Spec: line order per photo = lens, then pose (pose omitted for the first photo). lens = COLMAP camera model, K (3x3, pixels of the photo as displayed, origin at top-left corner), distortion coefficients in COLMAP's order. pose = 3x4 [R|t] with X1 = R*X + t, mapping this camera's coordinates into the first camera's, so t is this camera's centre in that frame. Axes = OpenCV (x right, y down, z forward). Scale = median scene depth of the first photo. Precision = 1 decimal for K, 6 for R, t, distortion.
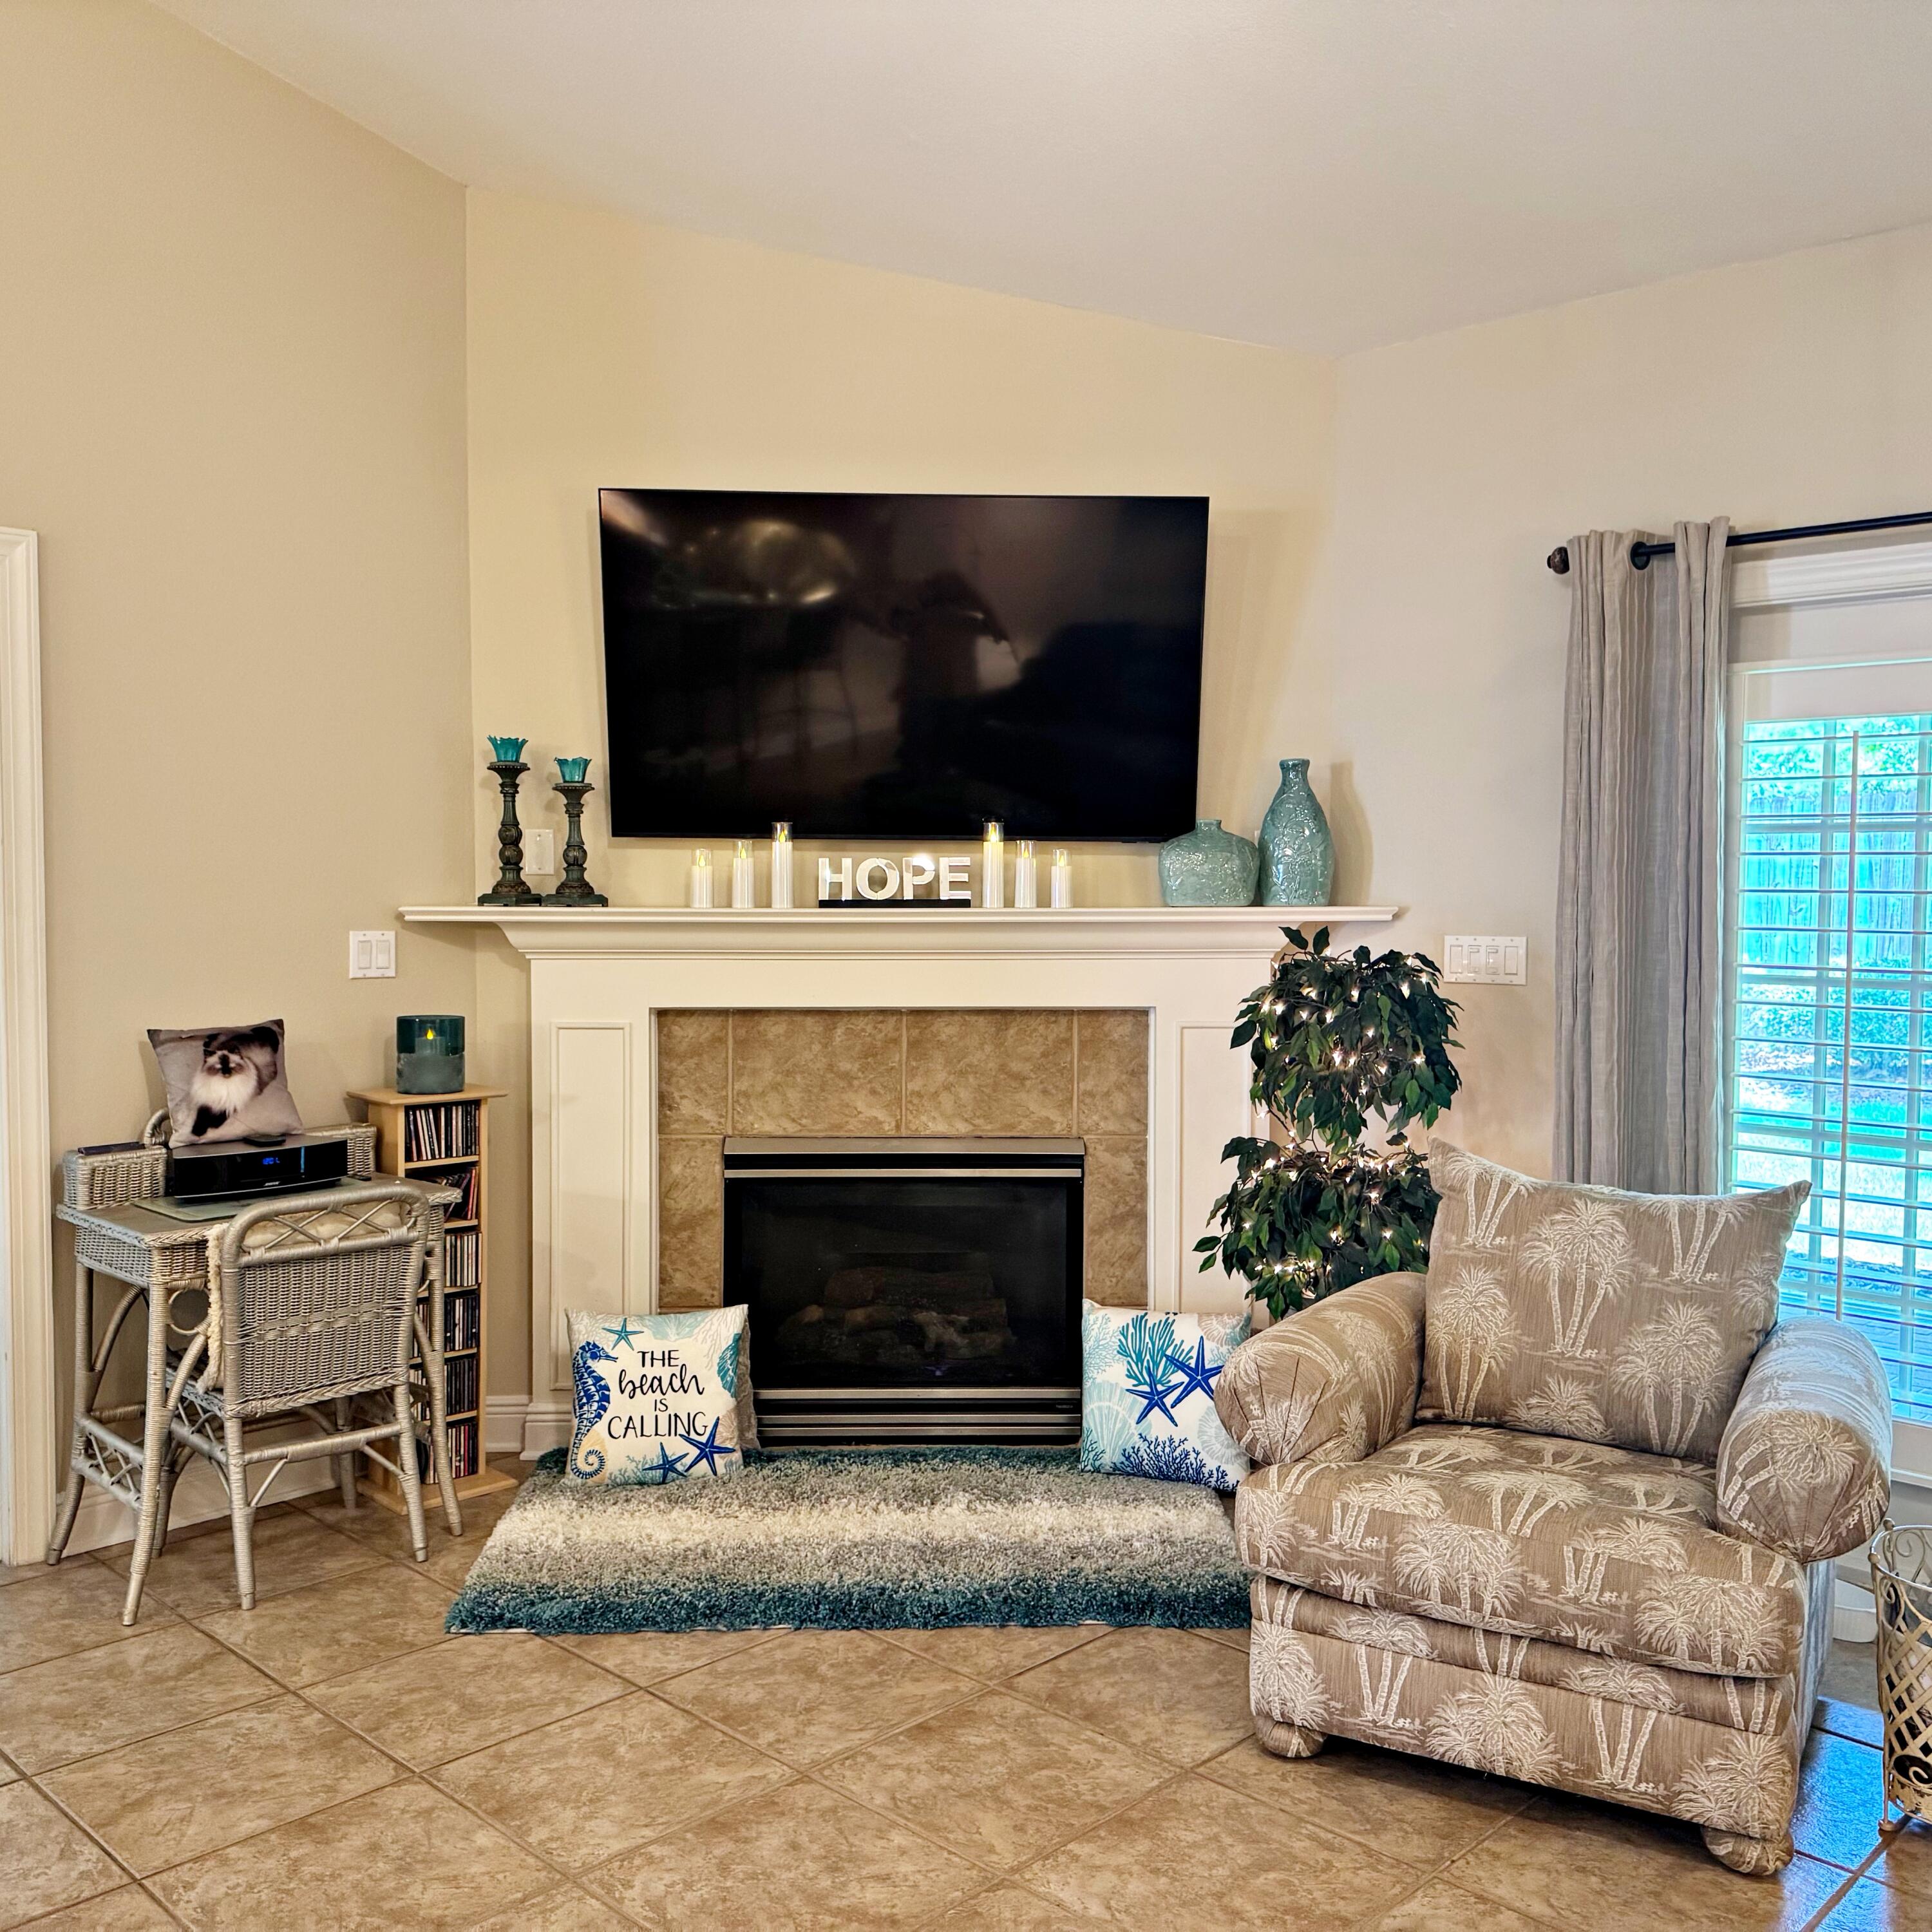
lens RADIAL K [[1830.0, 0, 966.0], [0, 1830.0, 966.0], [0, 0, 1]] dist [0.174048, -0.322013]
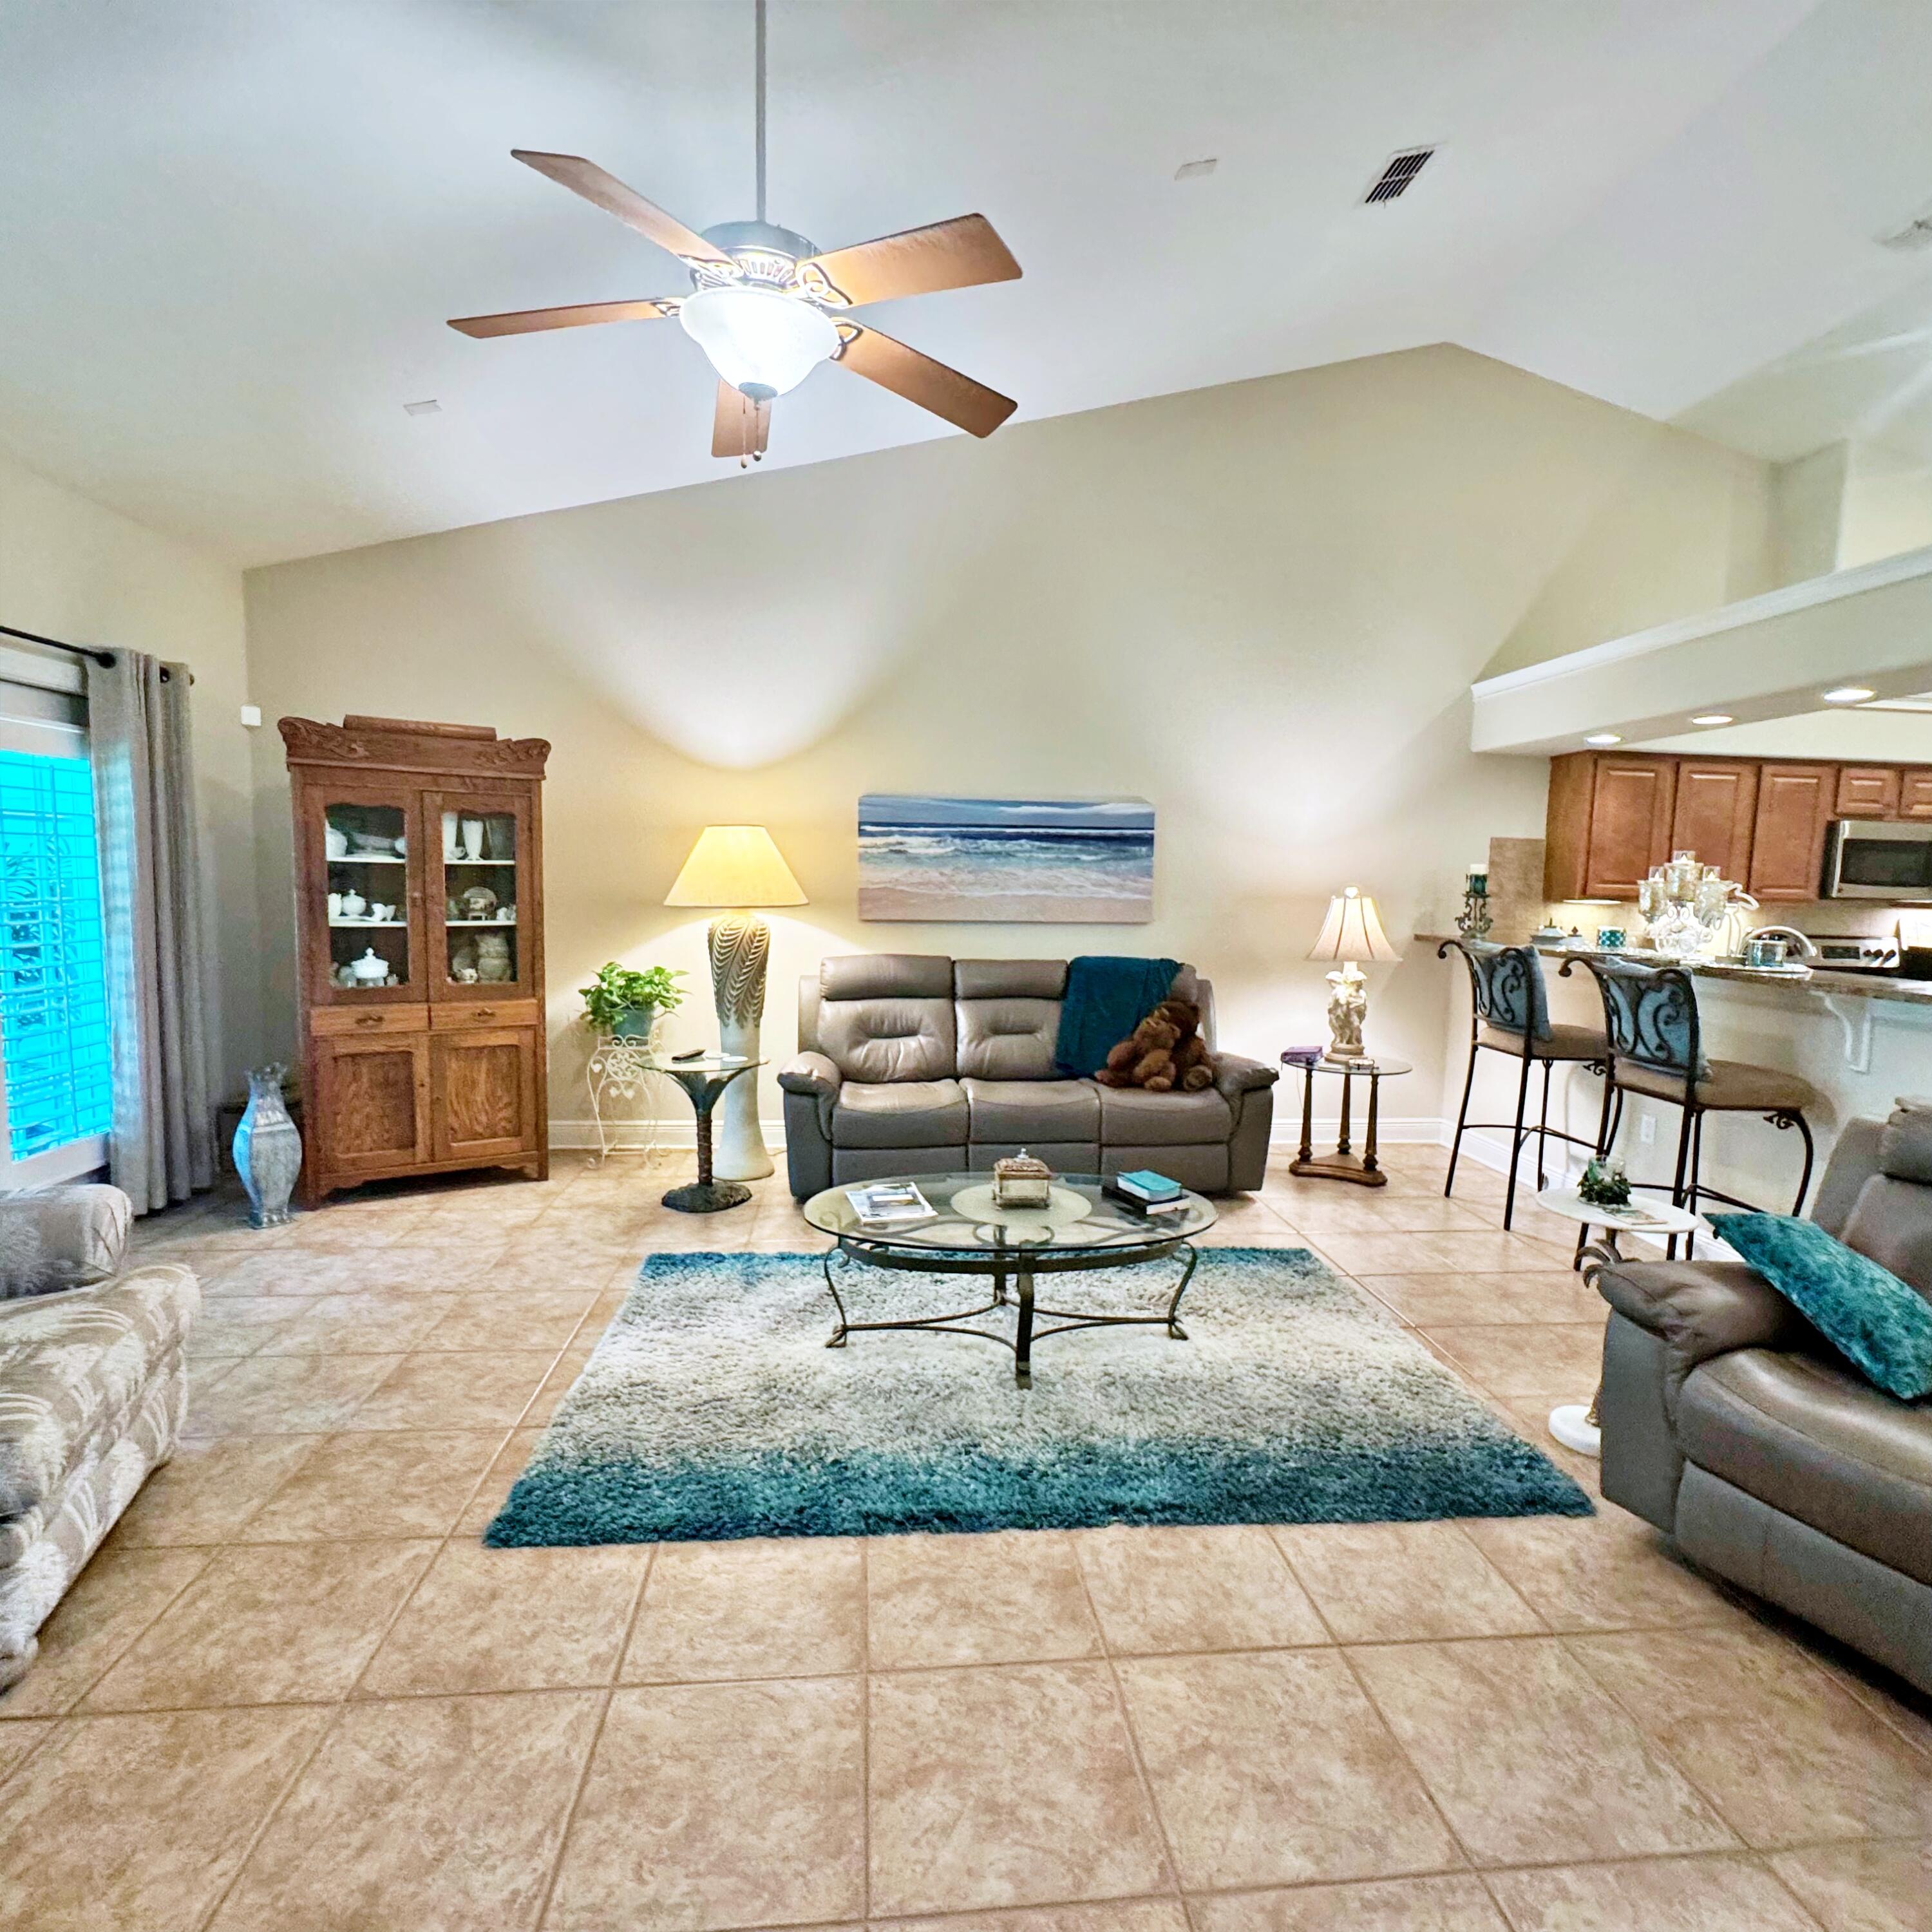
lens RADIAL K [[1034.4, 0, 969.2], [0, 1034.4, 968.3], [0, 0, 1]] dist [-0.004159, 0.000551]
pose [[-0.763981, -0.078059, 0.640500, -0.392429], [0.010518, 0.991017, 0.133322, -0.026680], [-0.645153, 0.108592, -0.756297, 0.716139]]
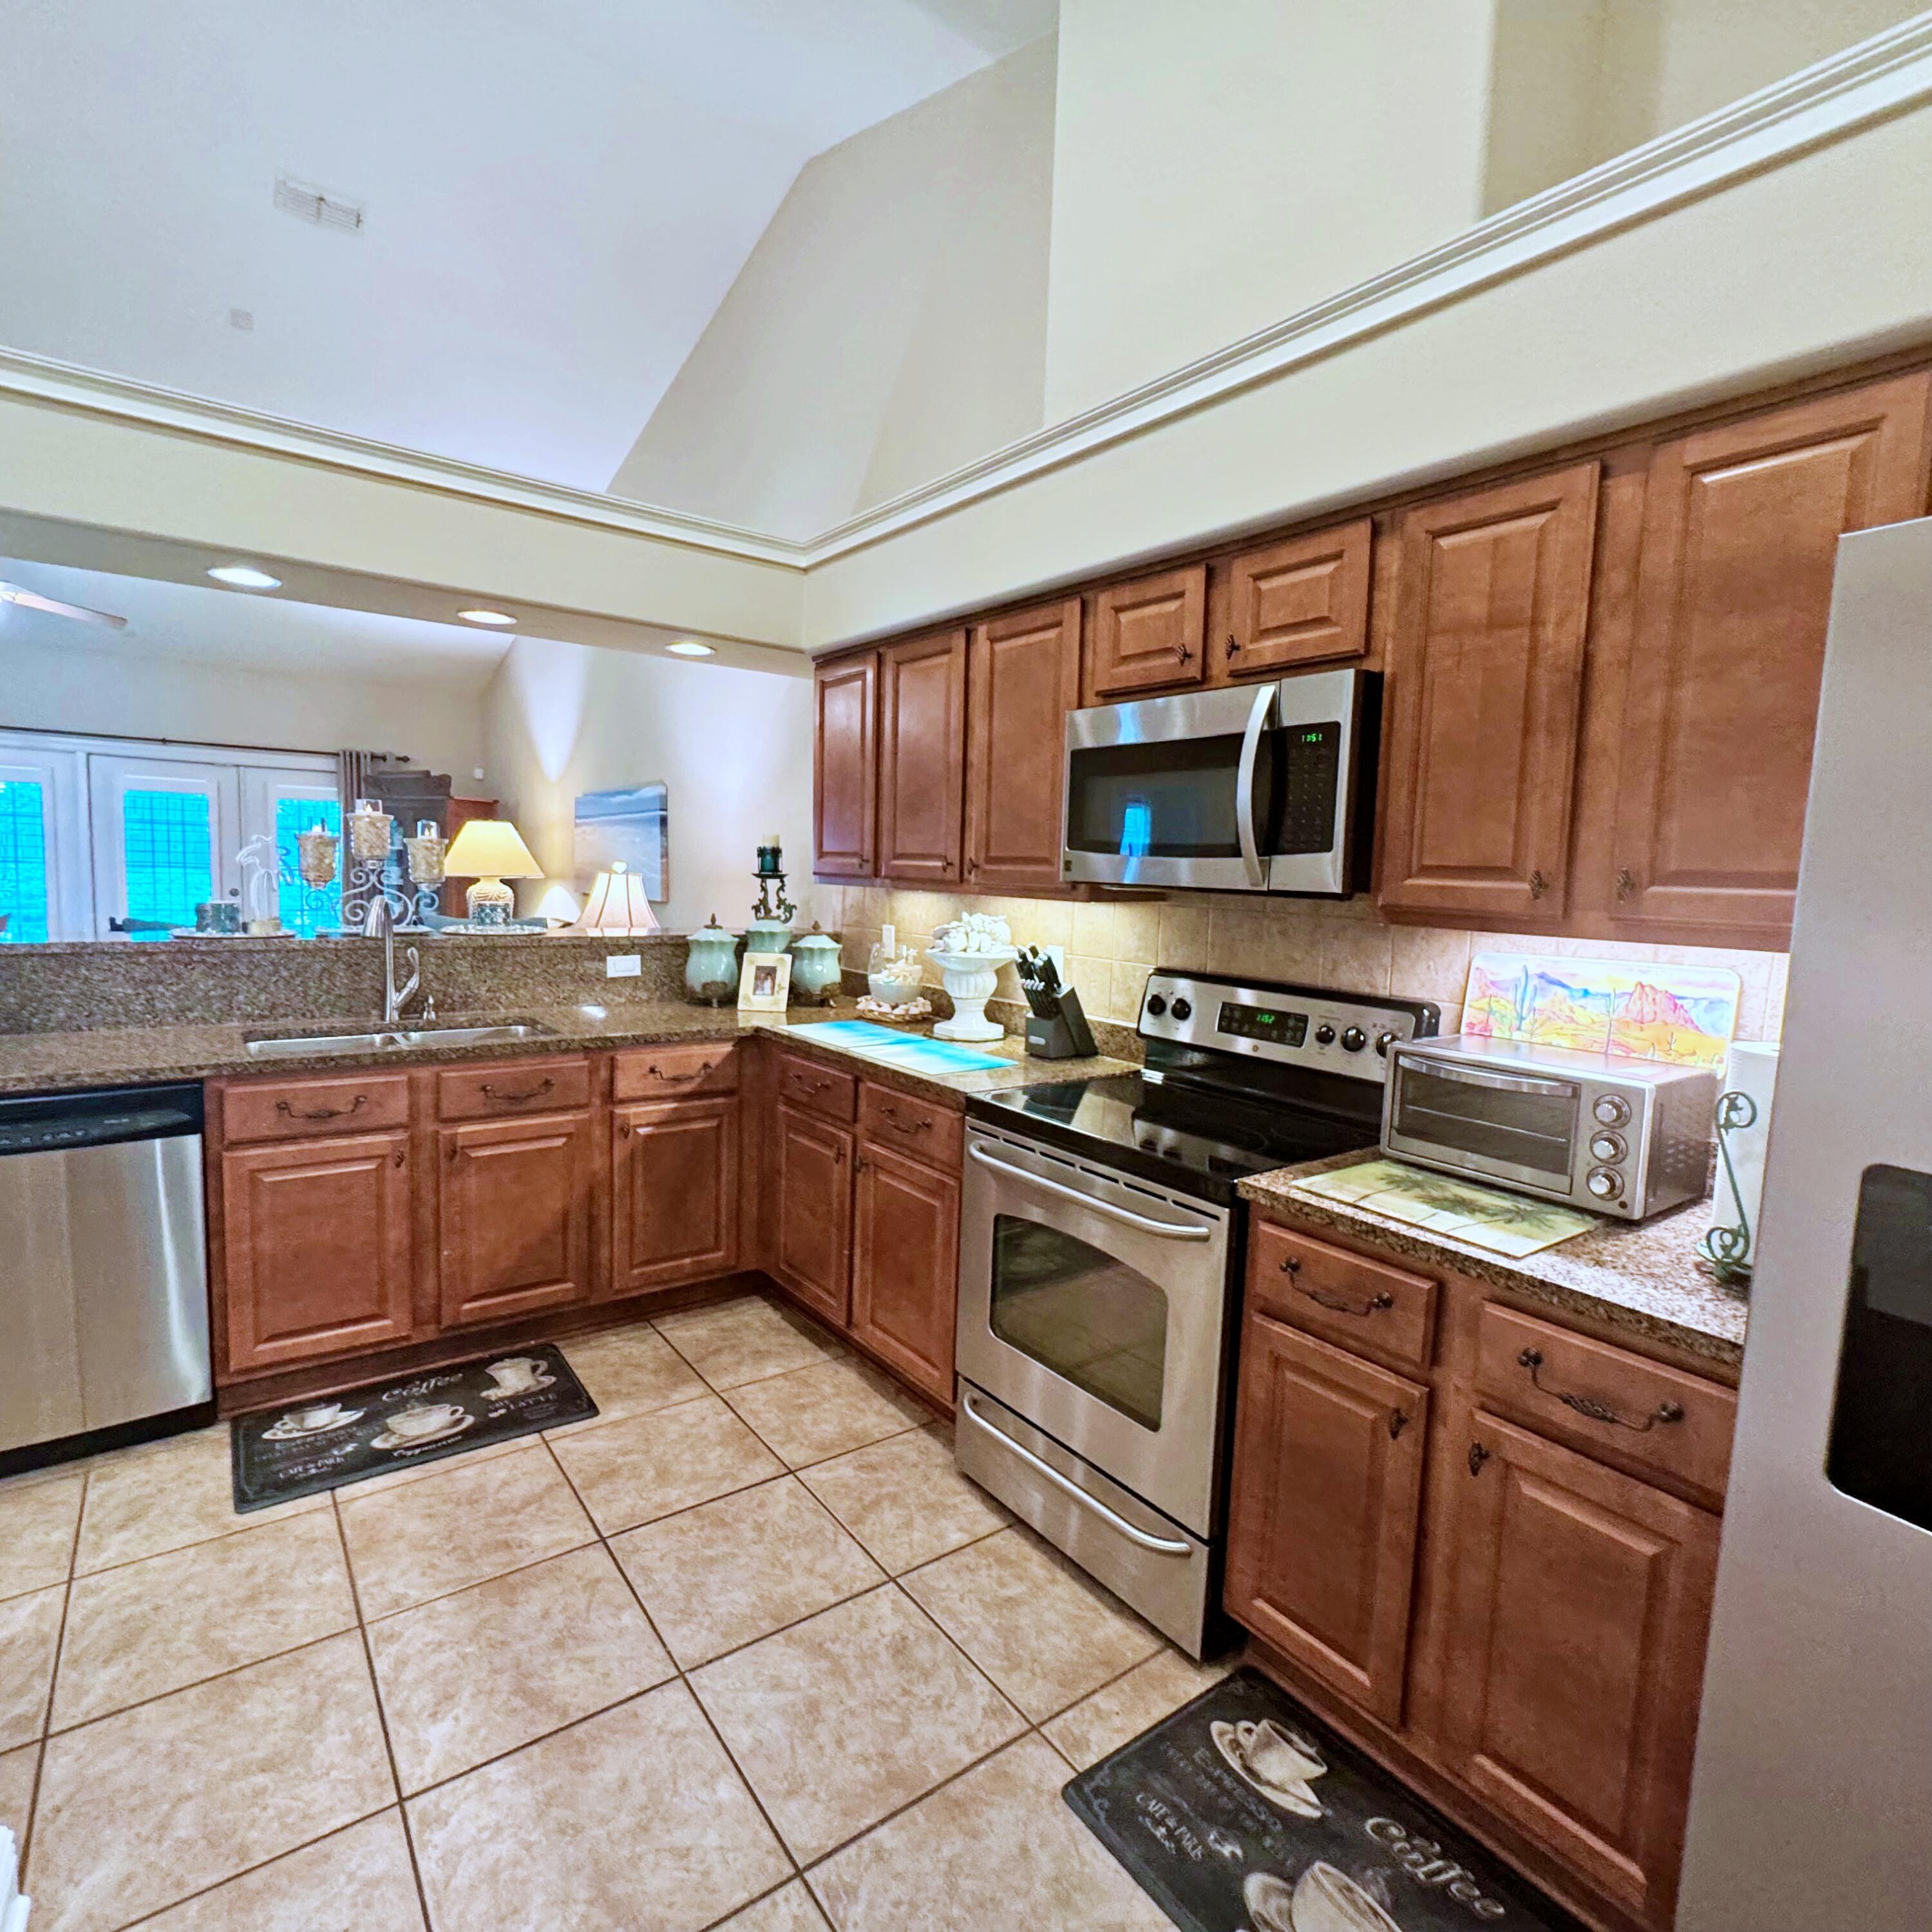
lens RADIAL K [[1034.4, 0, 969.2], [0, 1034.4, 968.3], [0, 0, 1]] dist [-0.004159, 0.000551]
pose [[0.157794, -0.091230, 0.983249, -0.933032], [0.017778, 0.995824, 0.089544, 0.057673], [-0.987312, 0.003350, 0.158757, -0.875284]]
